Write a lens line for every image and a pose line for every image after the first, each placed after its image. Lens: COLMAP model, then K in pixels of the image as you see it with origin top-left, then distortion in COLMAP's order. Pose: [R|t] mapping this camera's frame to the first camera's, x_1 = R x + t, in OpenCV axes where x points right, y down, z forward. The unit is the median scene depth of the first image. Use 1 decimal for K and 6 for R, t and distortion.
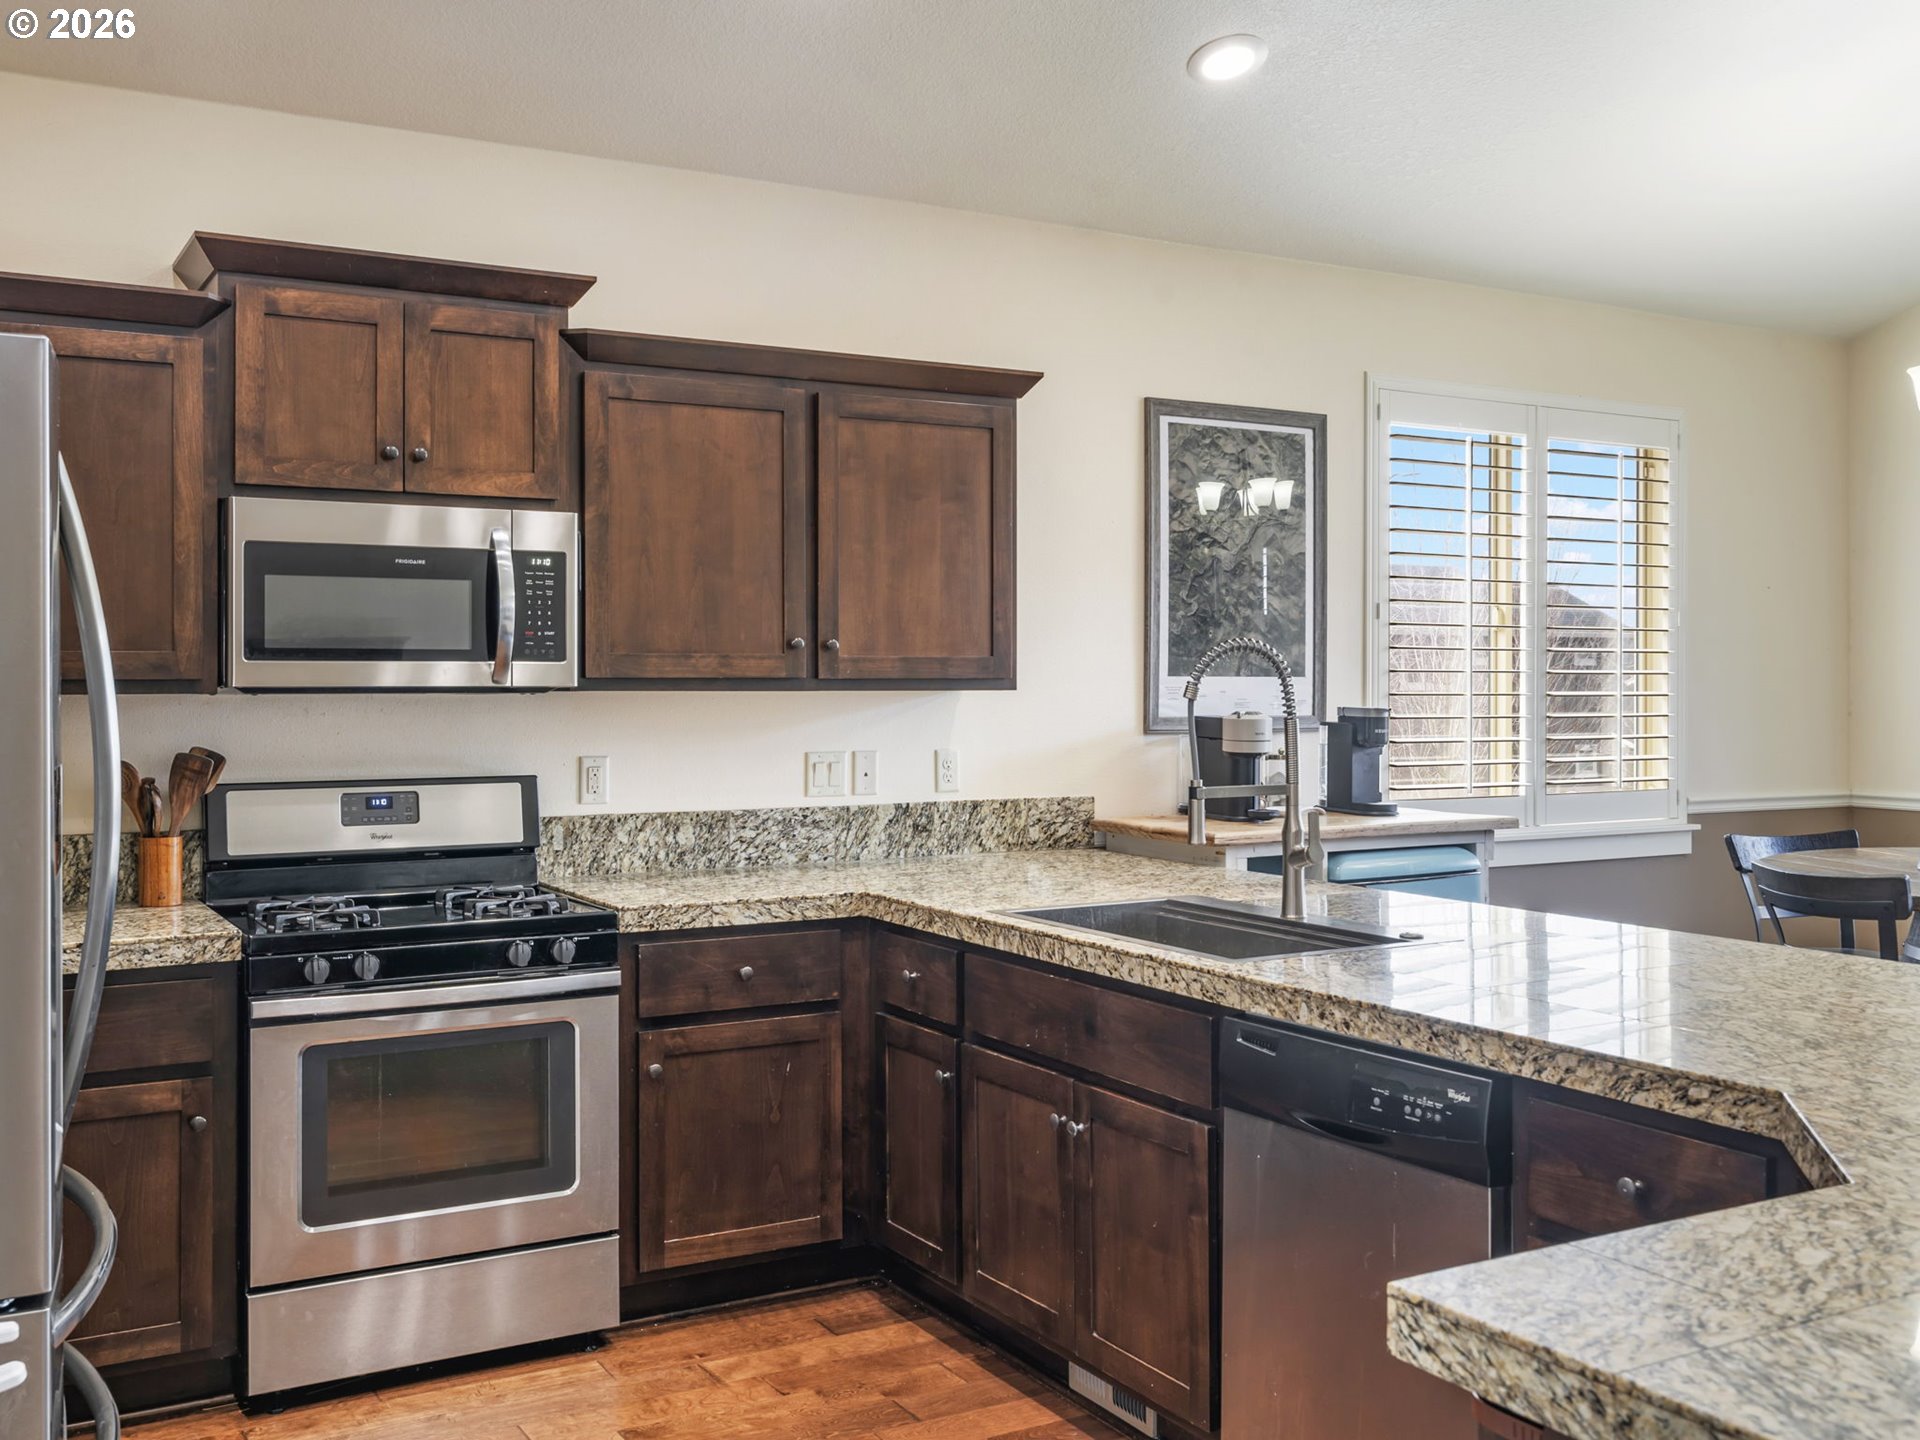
lens RADIAL K [[1824.6, 0, 951.1], [0, 1824.6, 680.5], [0, 0, 1]] dist [0.008277, 0.000388]
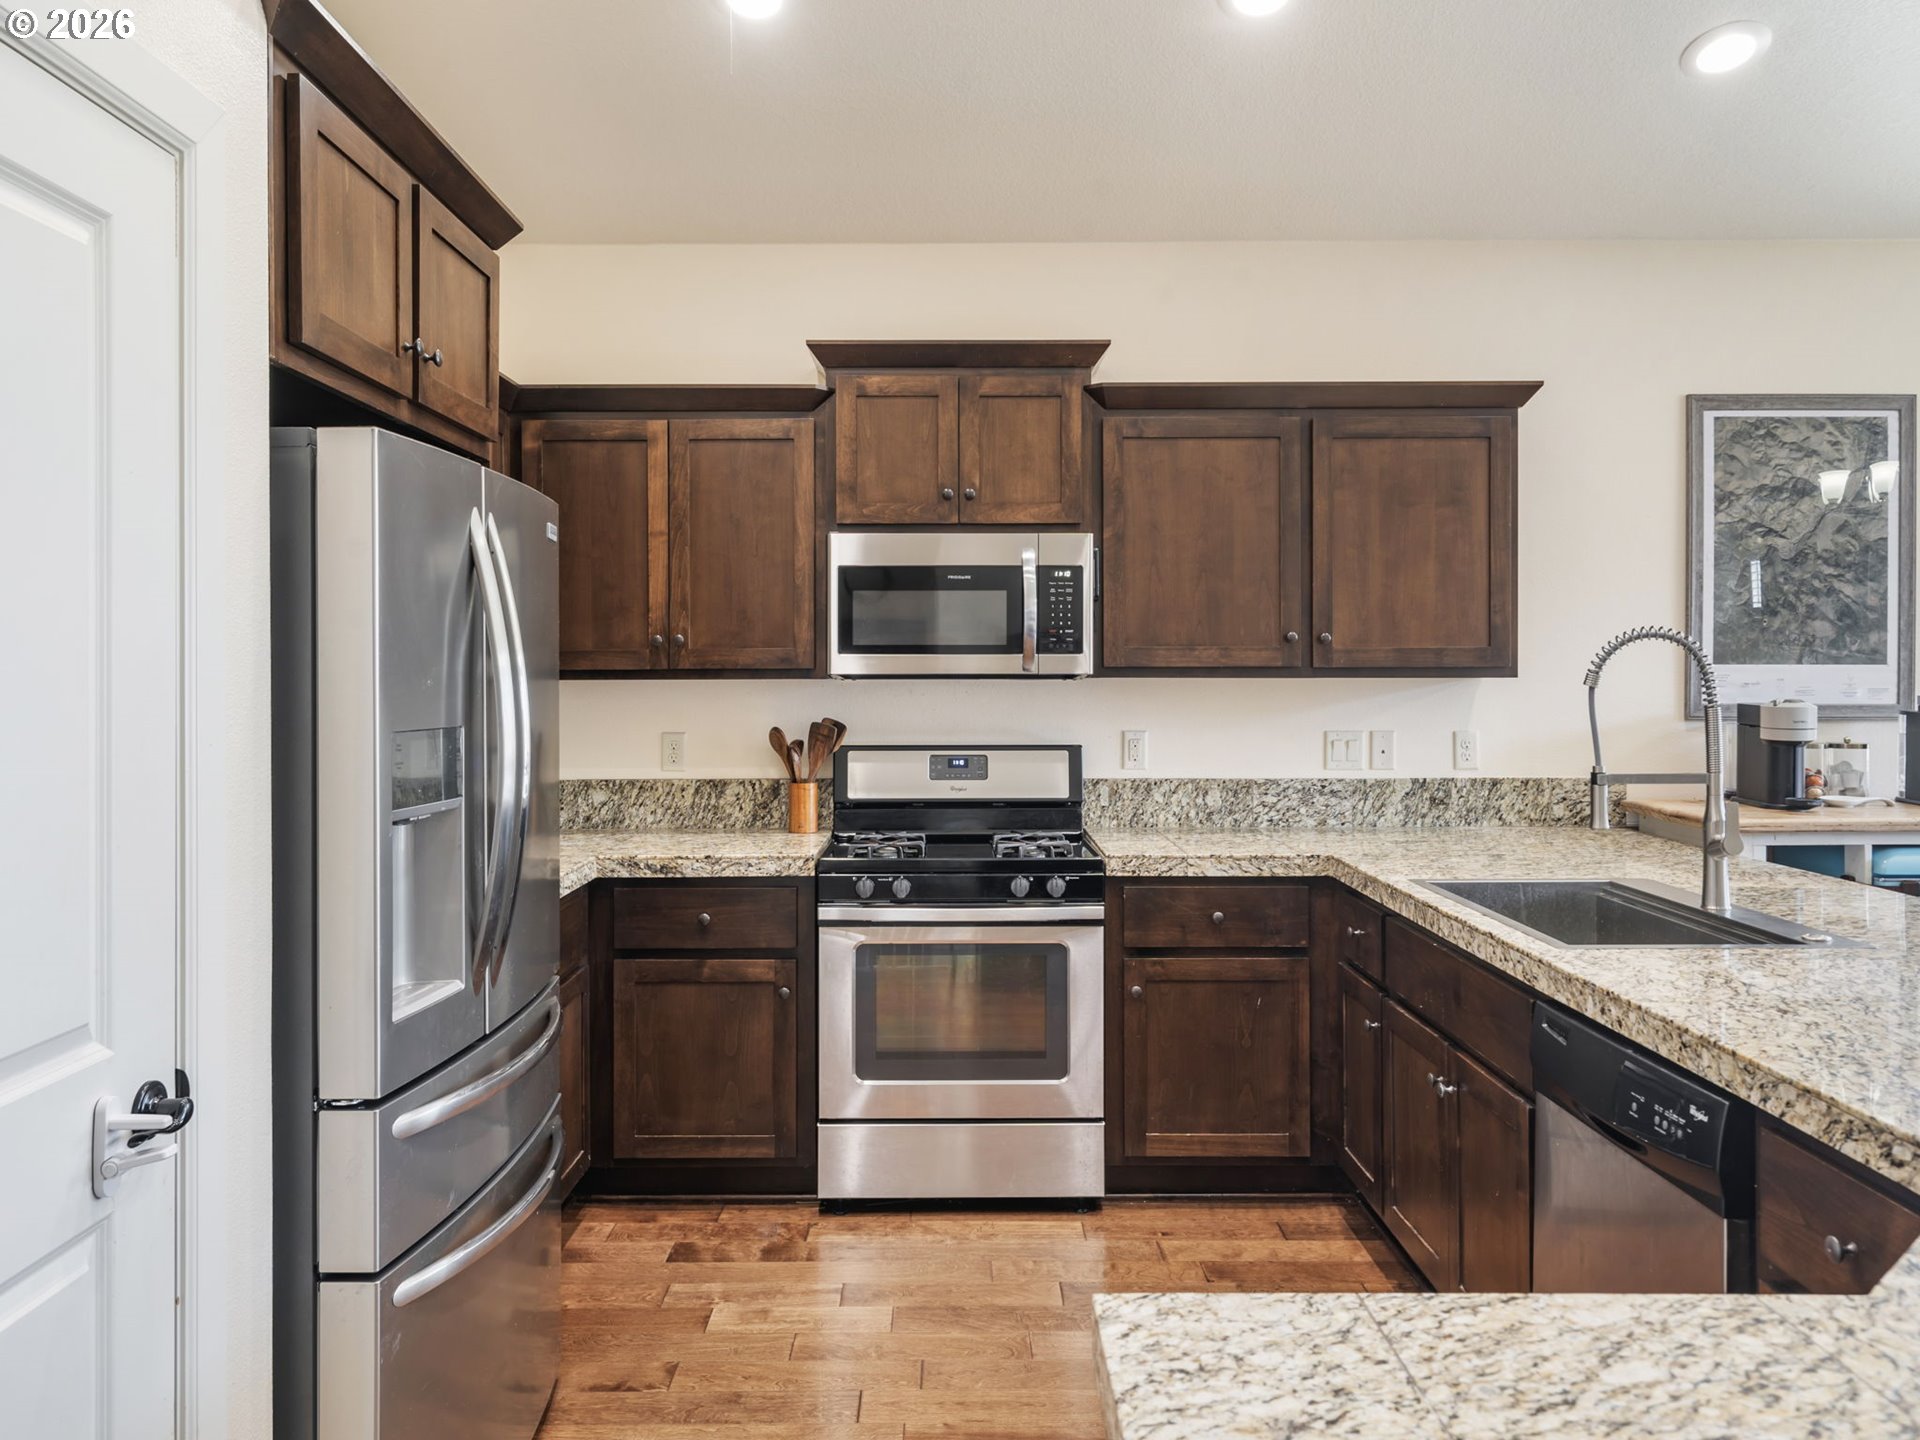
lens RADIAL K [[1437.1, 0, 950.9], [0, 1437.1, 678.0], [0, 0, 1]] dist [0.008442, 0.001976]
pose [[0.868543, 0.002148, -0.495609, 0.177265], [0.000891, 0.999982, 0.005895, 0.000161], [0.495613, -0.005562, 0.868526, 0.098659]]
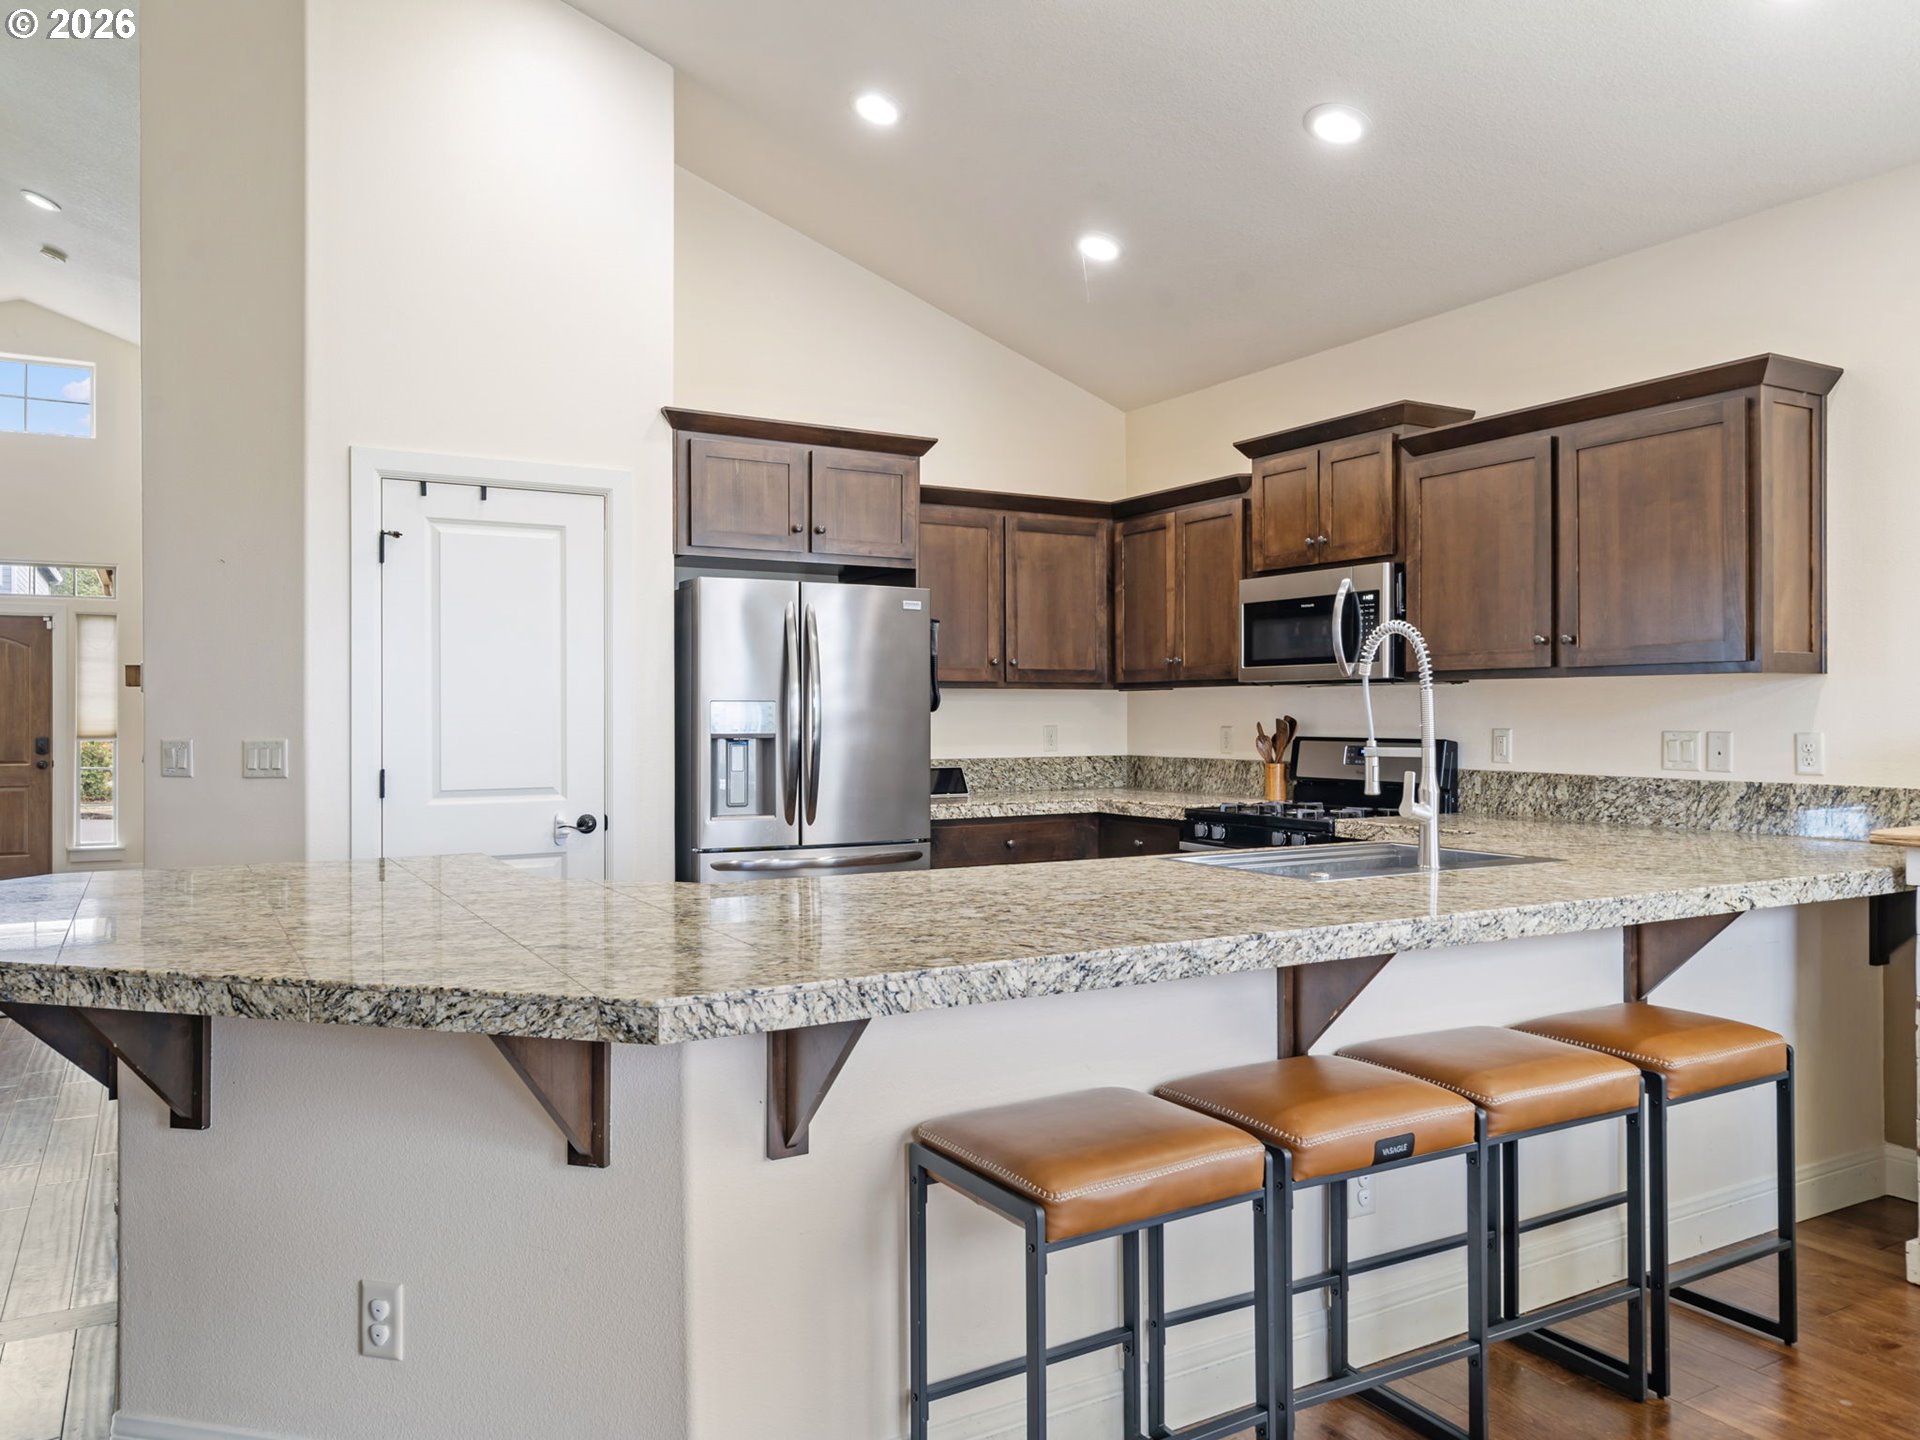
lens RADIAL K [[1368.2, 0, 957.9], [0, 1368.2, 712.3], [0, 0, 1]] dist [0.003073, 0.004483]
pose [[0.006276, 0.001517, -0.999979, 0.842457], [0.002198, 0.999996, 0.001531, 0.026853], [0.999978, -0.002207, 0.006273, 0.584422]]
